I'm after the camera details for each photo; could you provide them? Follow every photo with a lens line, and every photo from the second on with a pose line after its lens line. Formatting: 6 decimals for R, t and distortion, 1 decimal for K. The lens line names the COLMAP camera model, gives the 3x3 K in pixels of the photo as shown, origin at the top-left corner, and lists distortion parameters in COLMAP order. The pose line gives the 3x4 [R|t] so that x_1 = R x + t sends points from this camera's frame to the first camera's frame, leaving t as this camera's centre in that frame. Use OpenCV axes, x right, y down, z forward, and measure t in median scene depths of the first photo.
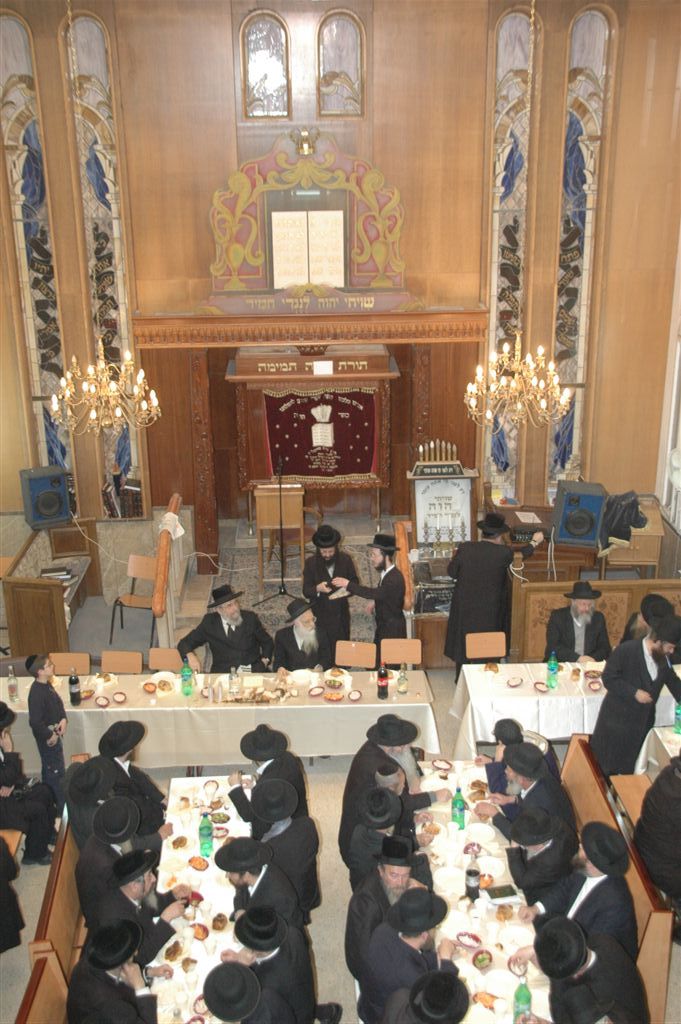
lens RADIAL K [[1242.2, 0, 340.5], [0, 1242.2, 512.0], [0, 0, 1]] dist [-0.020501, 0.405278]
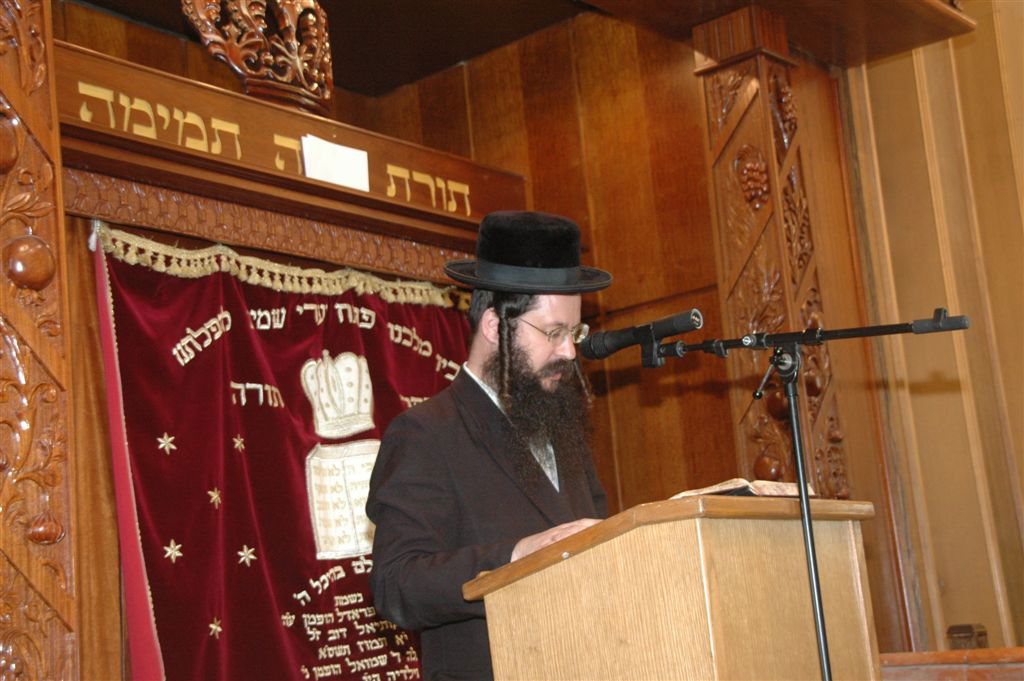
lens RADIAL K [[1540.9, 0, 512.0], [0, 1540.9, 340.5], [0, 0, 1]] dist [0.209665, 0.111163]
pose [[0.671785, 0.091966, 0.735015, -0.233506], [0.334418, 0.847734, -0.411719, 0.037222], [-0.660961, 0.522389, 0.538740, 1.044374]]
